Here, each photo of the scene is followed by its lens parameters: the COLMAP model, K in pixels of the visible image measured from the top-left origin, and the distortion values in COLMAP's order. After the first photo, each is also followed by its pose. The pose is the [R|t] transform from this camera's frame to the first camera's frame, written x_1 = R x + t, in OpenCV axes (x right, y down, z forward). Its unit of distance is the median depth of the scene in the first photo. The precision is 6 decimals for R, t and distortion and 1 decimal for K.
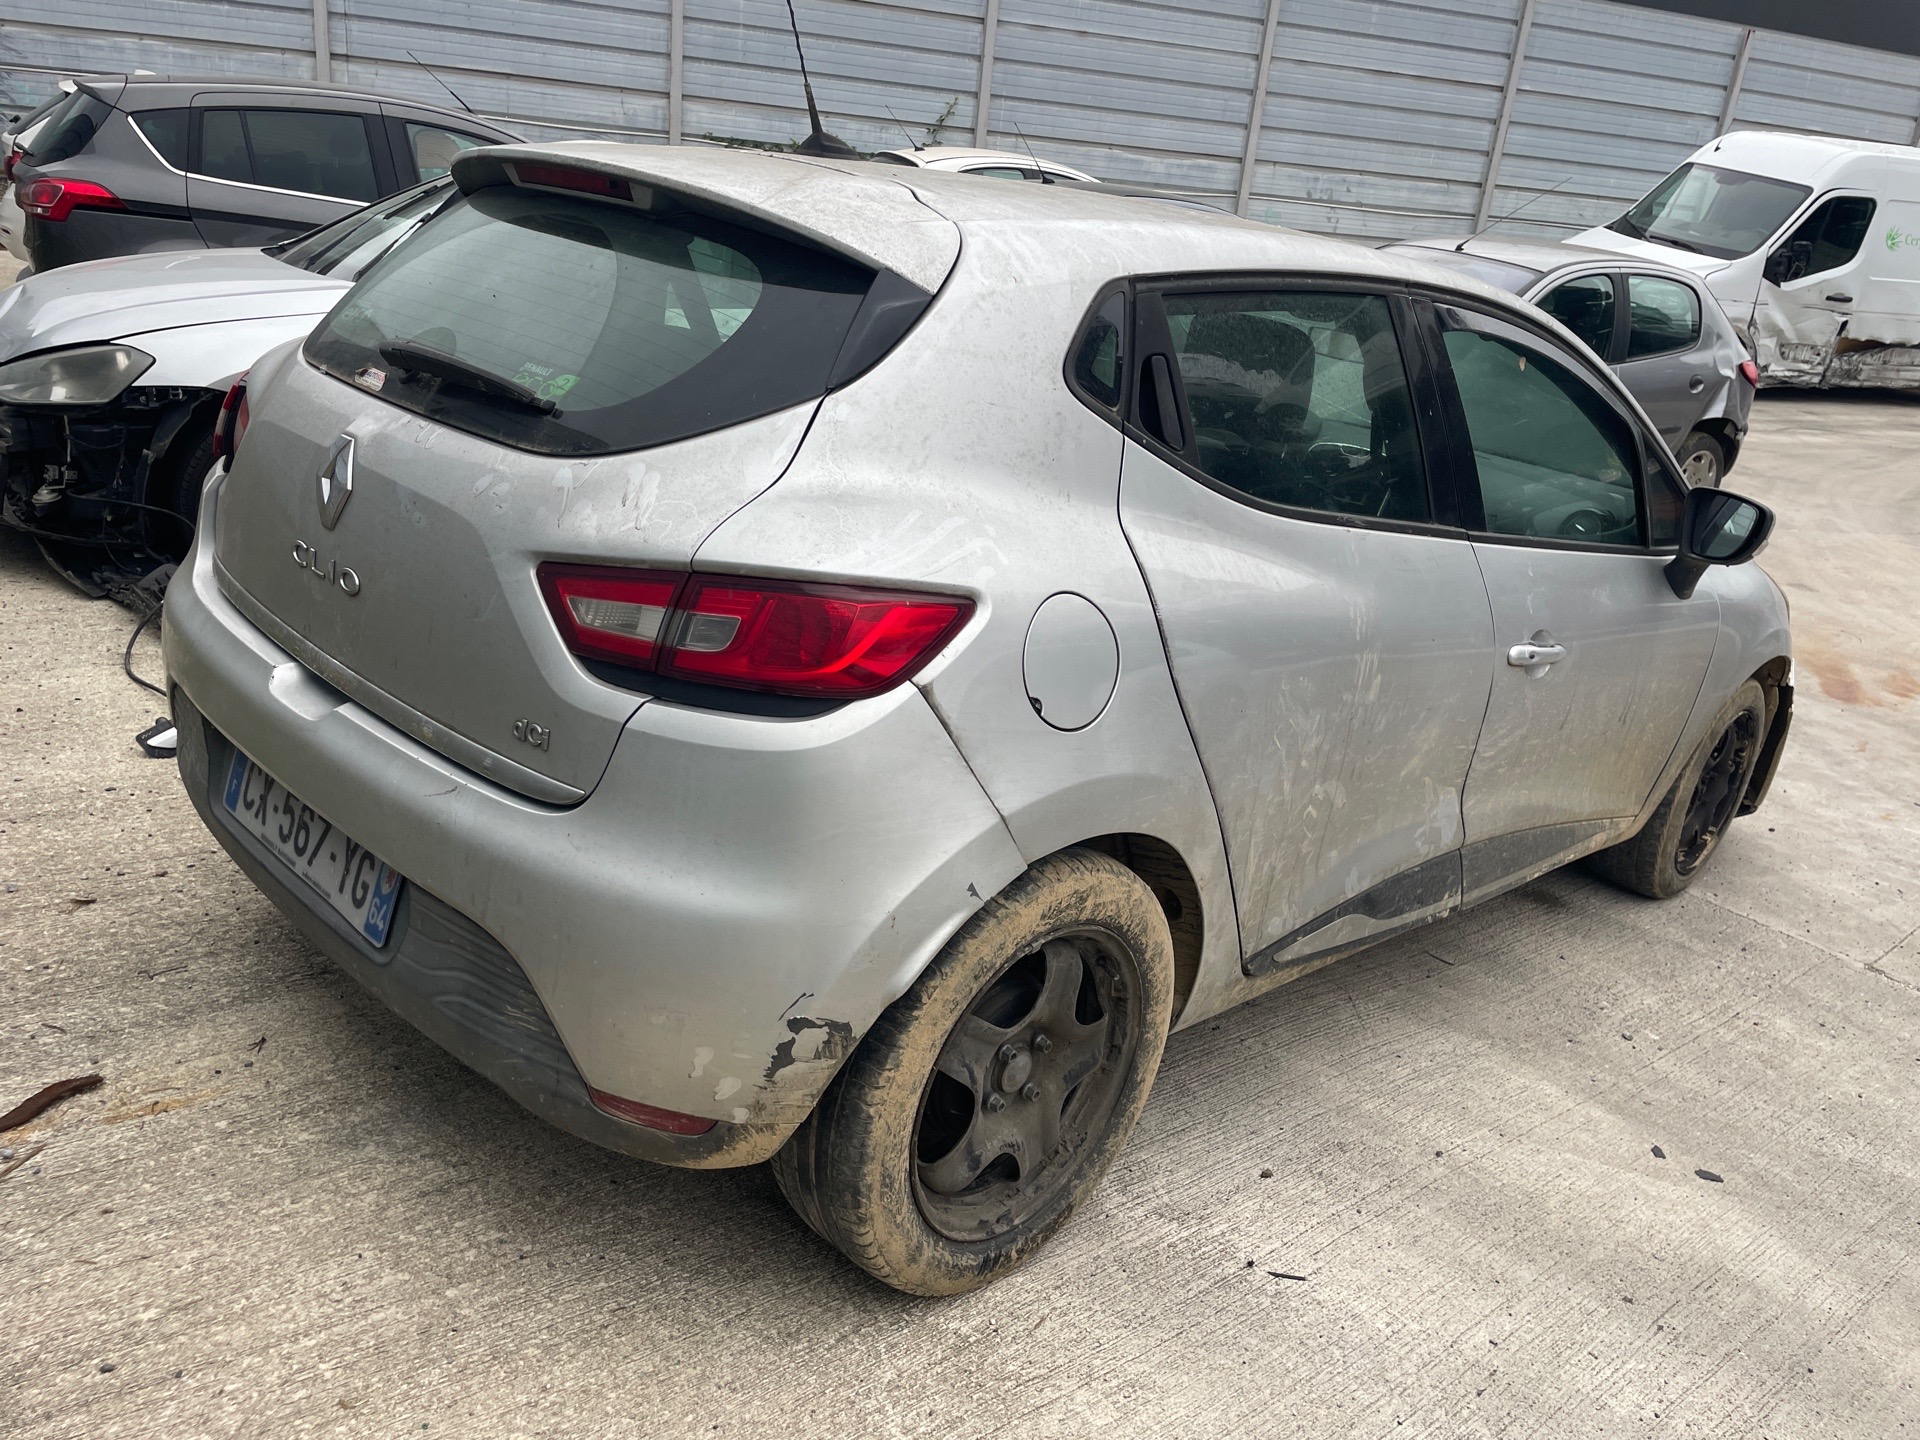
lens RADIAL K [[1451.2, 0, 970.5], [0, 1451.2, 731.0], [0, 0, 1]] dist [0.089283, -0.115956]
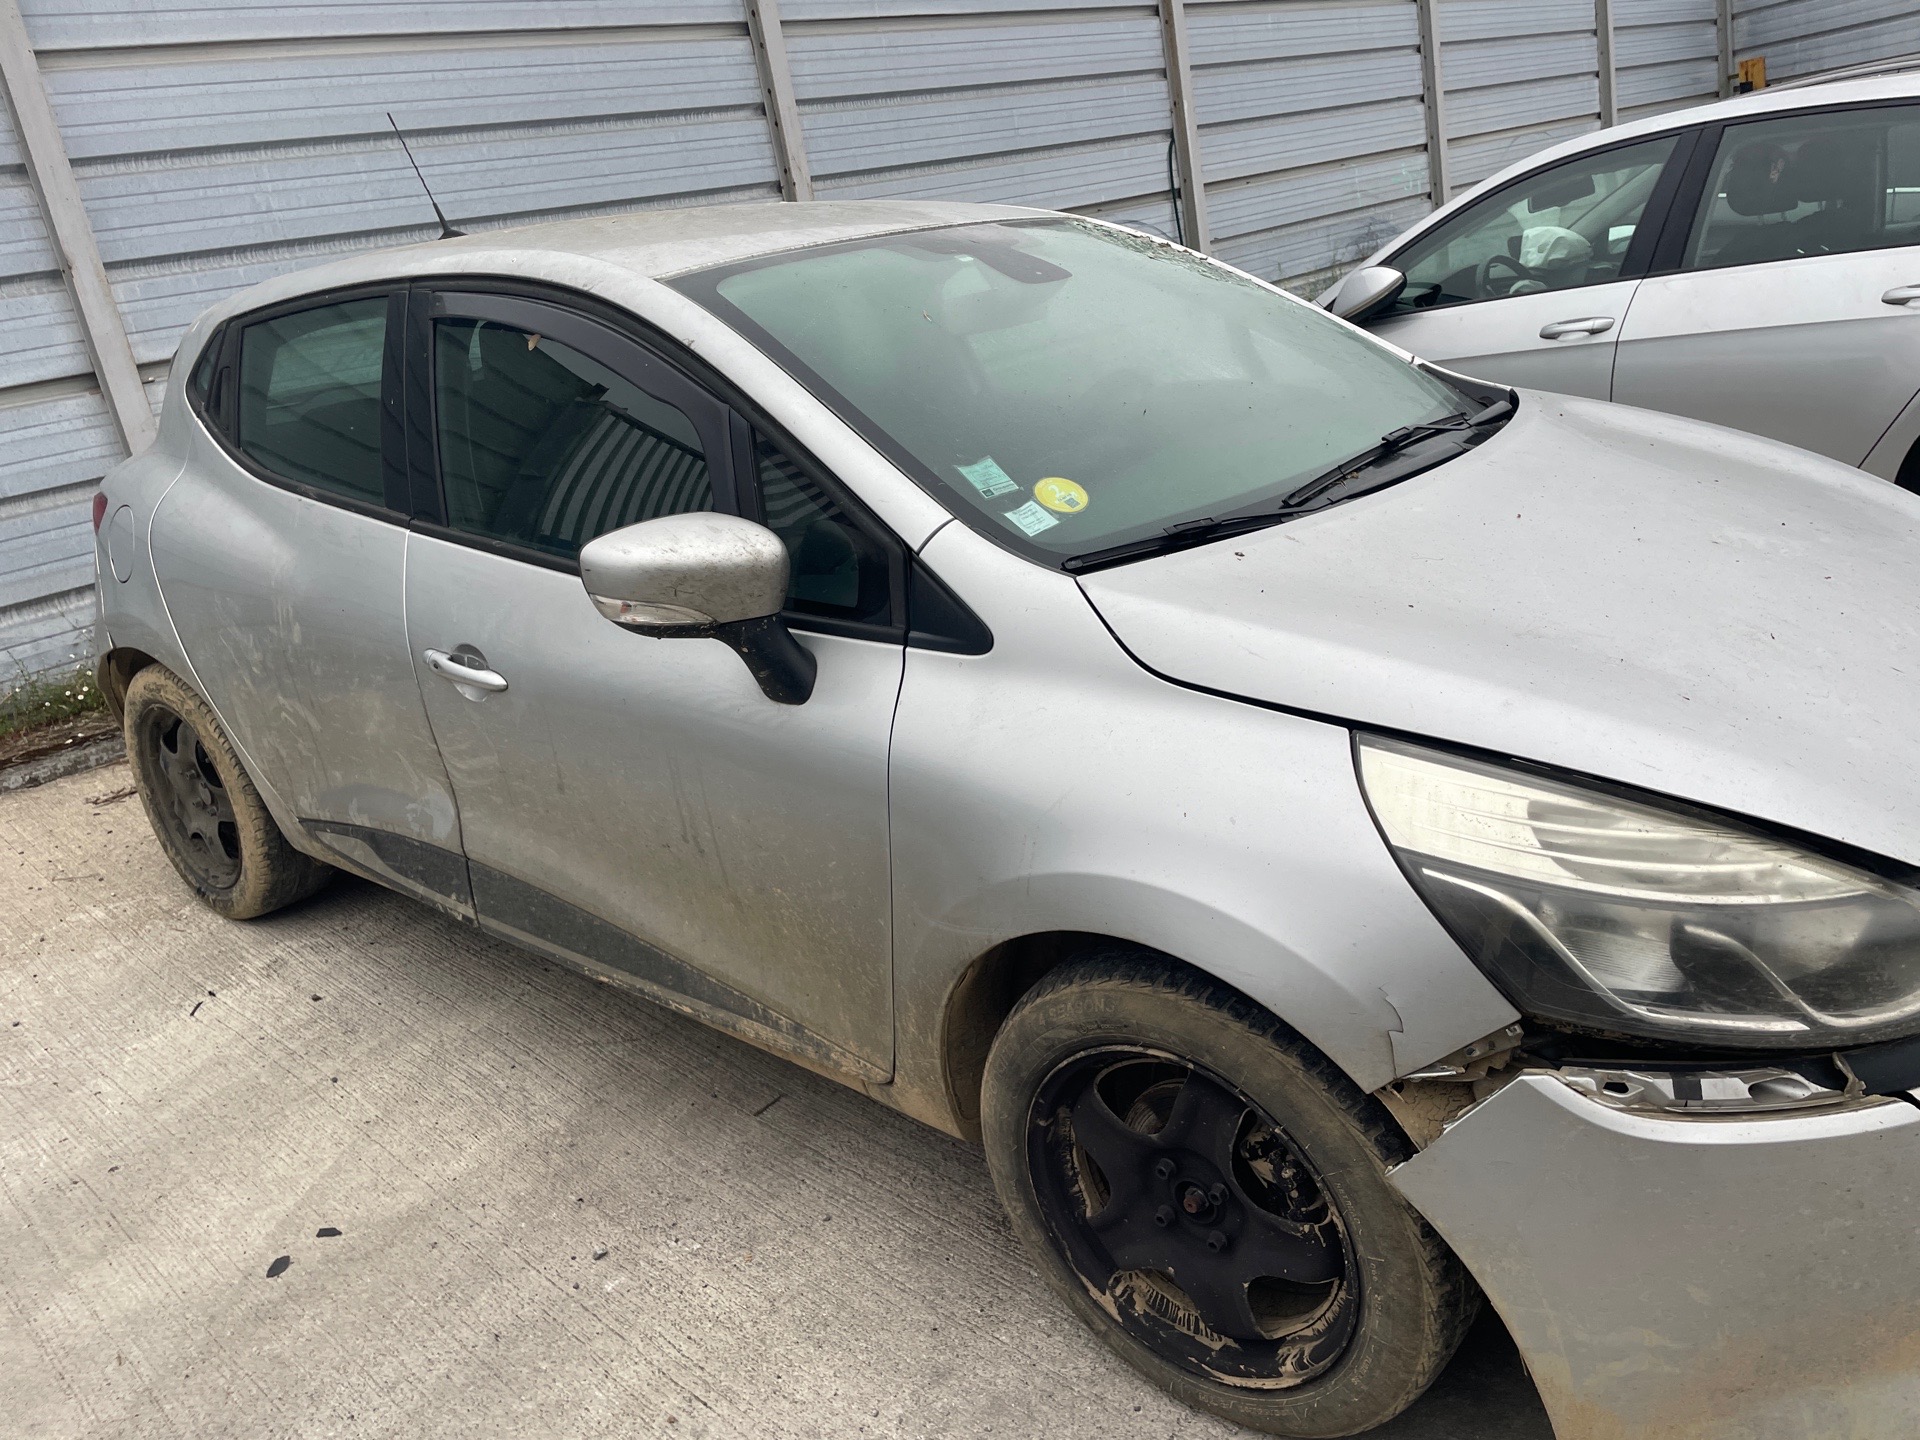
lens RADIAL K [[1451.2, 0, 970.5], [0, 1451.2, 731.0], [0, 0, 1]] dist [0.089283, -0.115956]
pose [[0.079103, 0.195789, -0.977451, 1.563087], [-0.213687, 0.961061, 0.175213, -0.291104], [0.973694, 0.195009, 0.117860, 1.451350]]
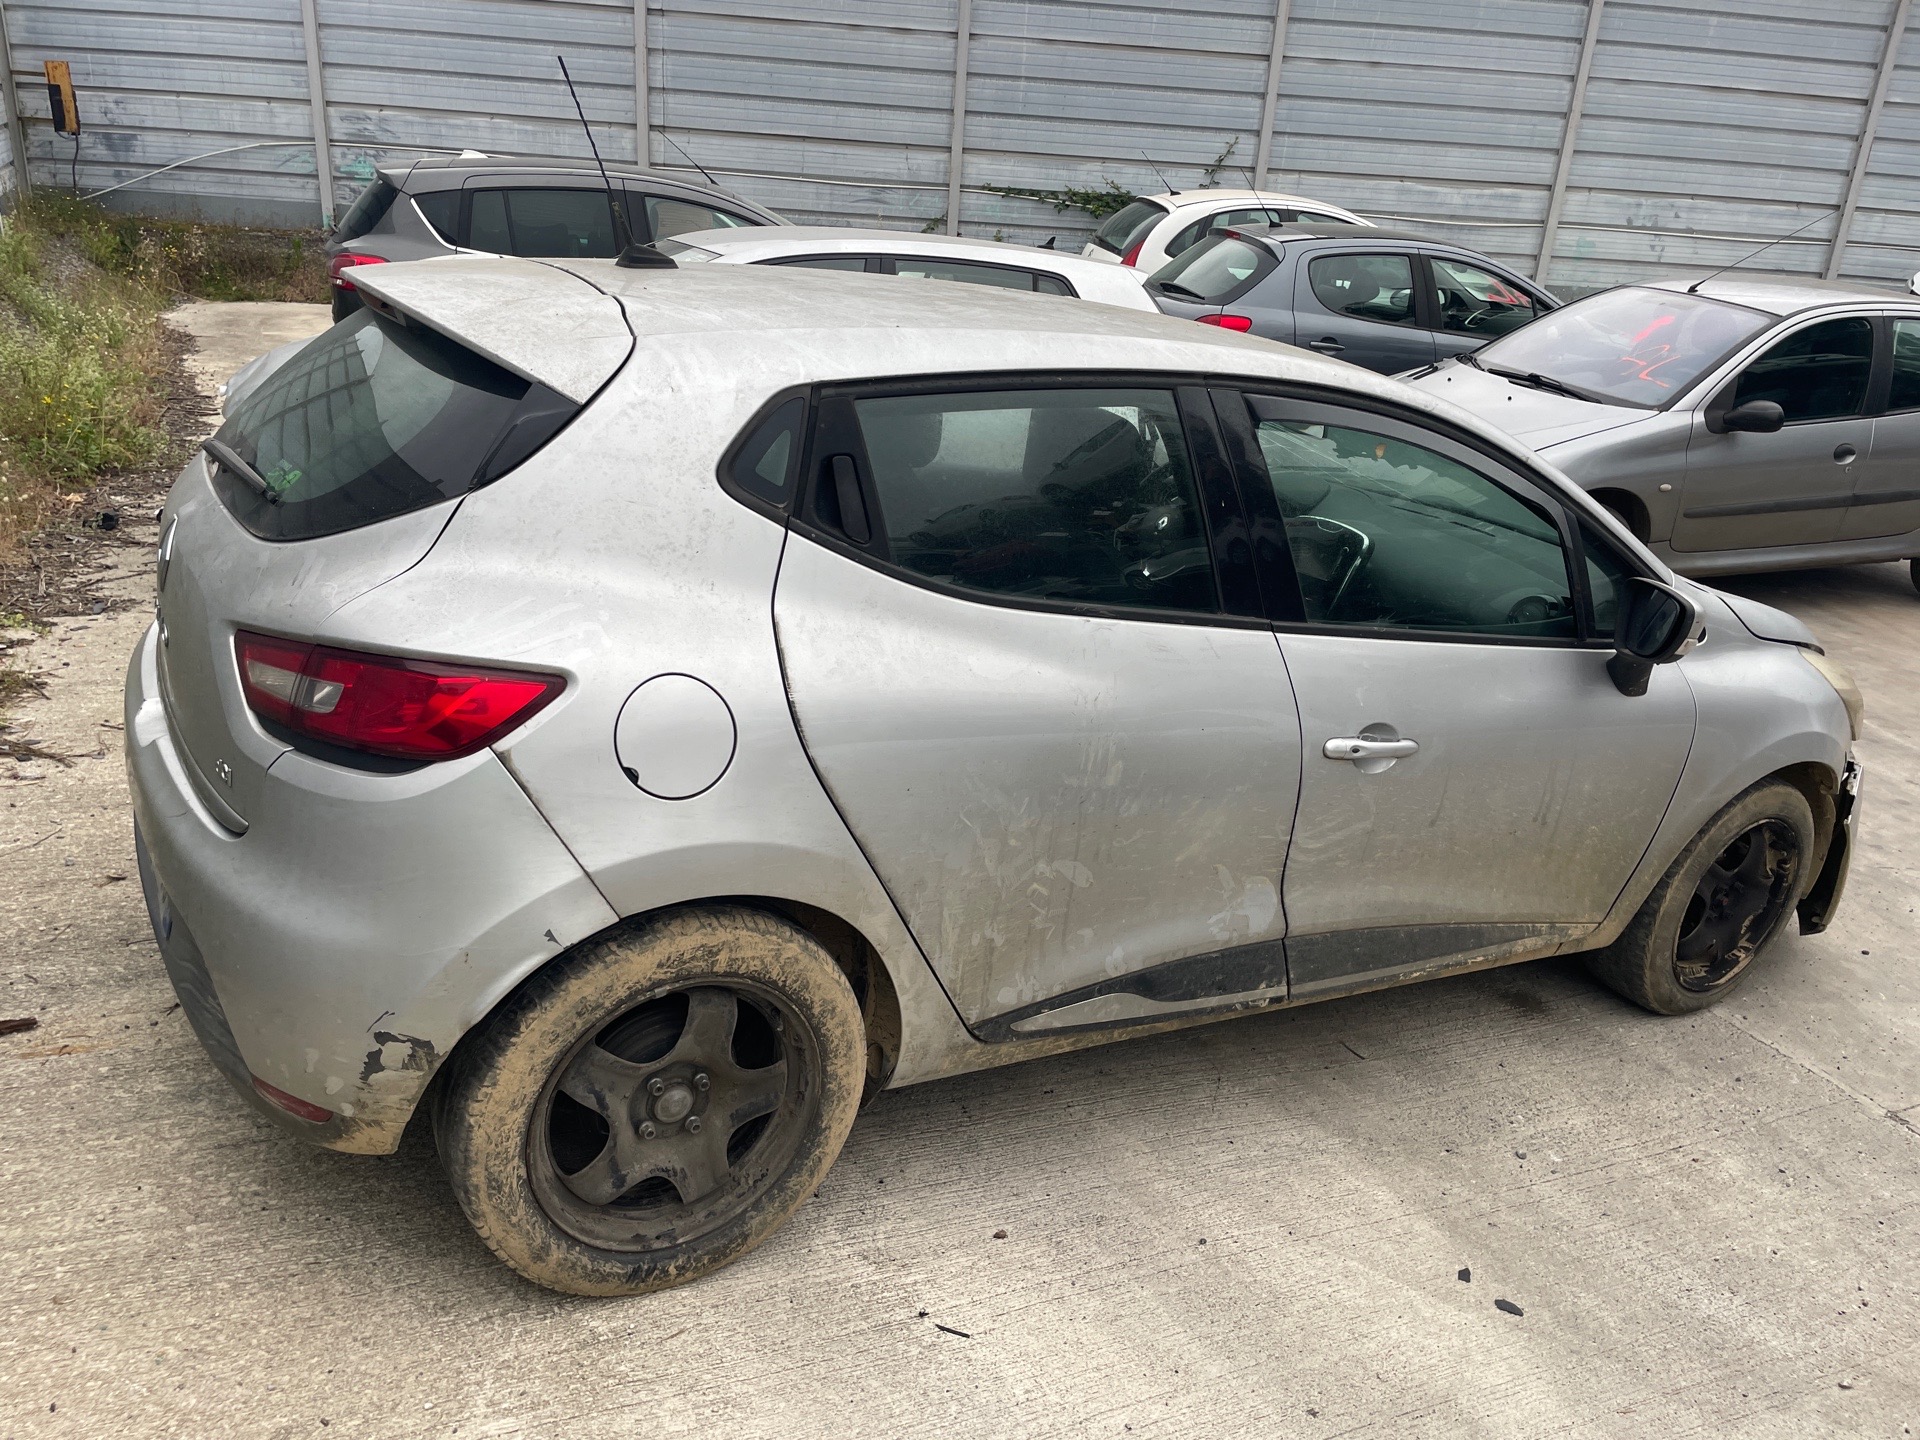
lens RADIAL K [[1448.2, 0, 934.7], [0, 1448.2, 759.5], [0, 0, 1]] dist [0.083613, -0.104778]
pose [[0.966321, 0.062510, -0.249632, 0.419534], [-0.062993, 0.997996, 0.006064, -0.038914], [0.249511, 0.009865, 0.968322, -0.015082]]
